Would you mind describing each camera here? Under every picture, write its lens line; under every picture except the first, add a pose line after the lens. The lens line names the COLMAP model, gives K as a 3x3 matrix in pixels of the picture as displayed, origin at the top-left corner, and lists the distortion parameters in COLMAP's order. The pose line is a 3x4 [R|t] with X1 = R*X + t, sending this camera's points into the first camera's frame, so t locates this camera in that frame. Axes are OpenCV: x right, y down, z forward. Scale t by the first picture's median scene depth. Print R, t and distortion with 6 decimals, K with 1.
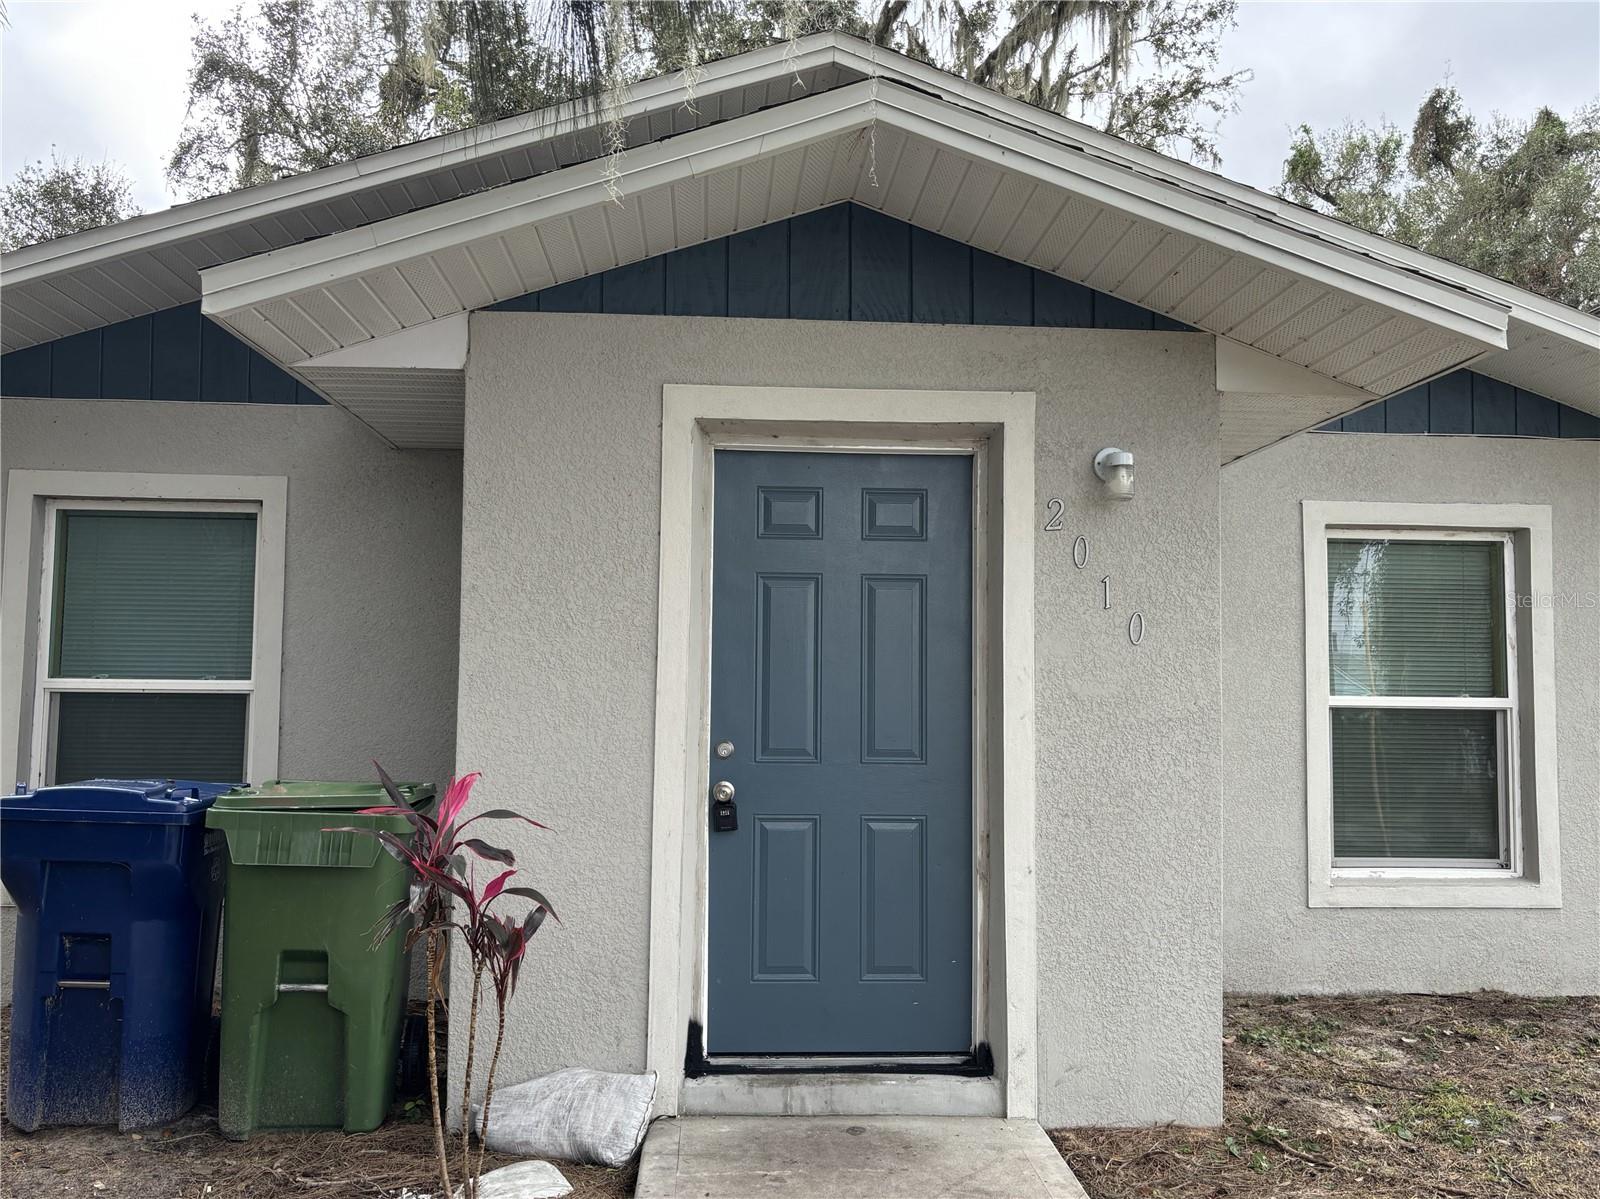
lens RADIAL K [[1313.1, 0, 797.9], [0, 1313.1, 606.2], [0, 0, 1]] dist [0.026210, -0.012701]
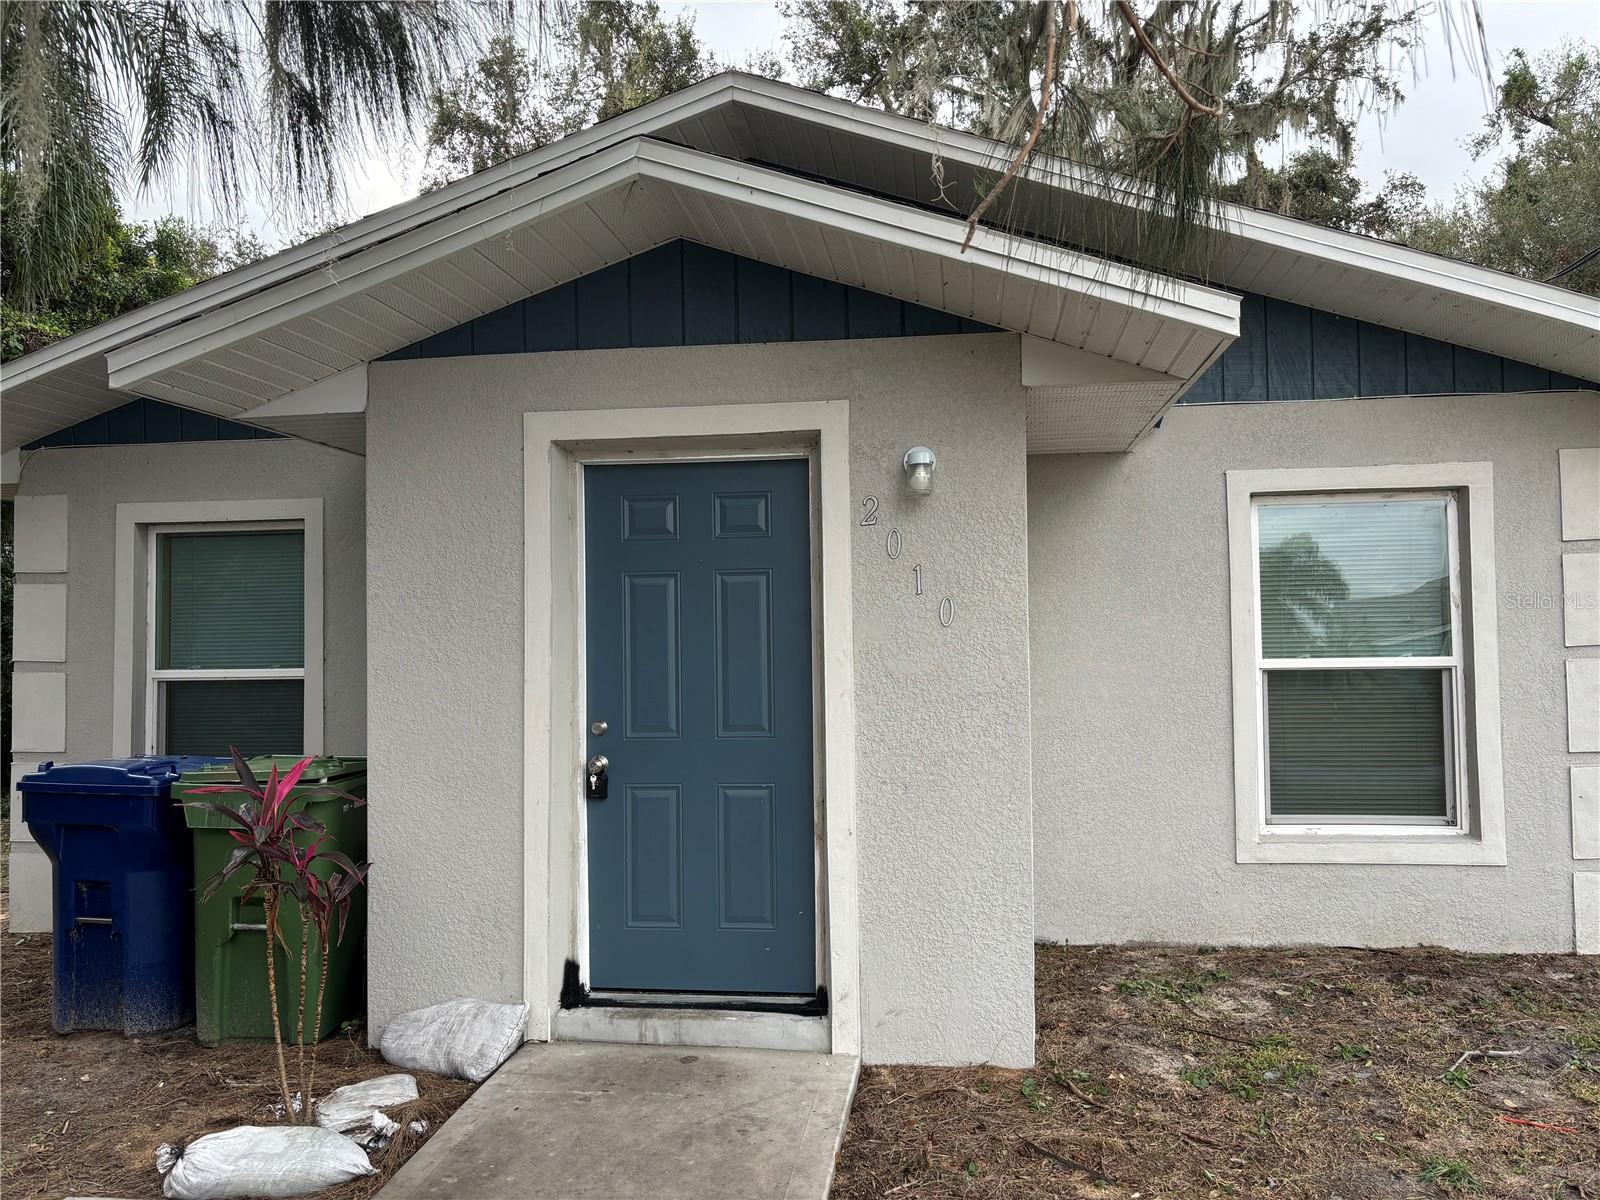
lens RADIAL K [[1216.6, 0, 797.7], [0, 1216.6, 600.5], [0, 0, 1]] dist [0.040344, -0.041008]
pose [[0.979897, -0.033046, -0.196749, 0.333982], [0.038788, 0.998924, 0.025405, -0.022372], [0.195697, -0.032525, 0.980125, -0.009791]]
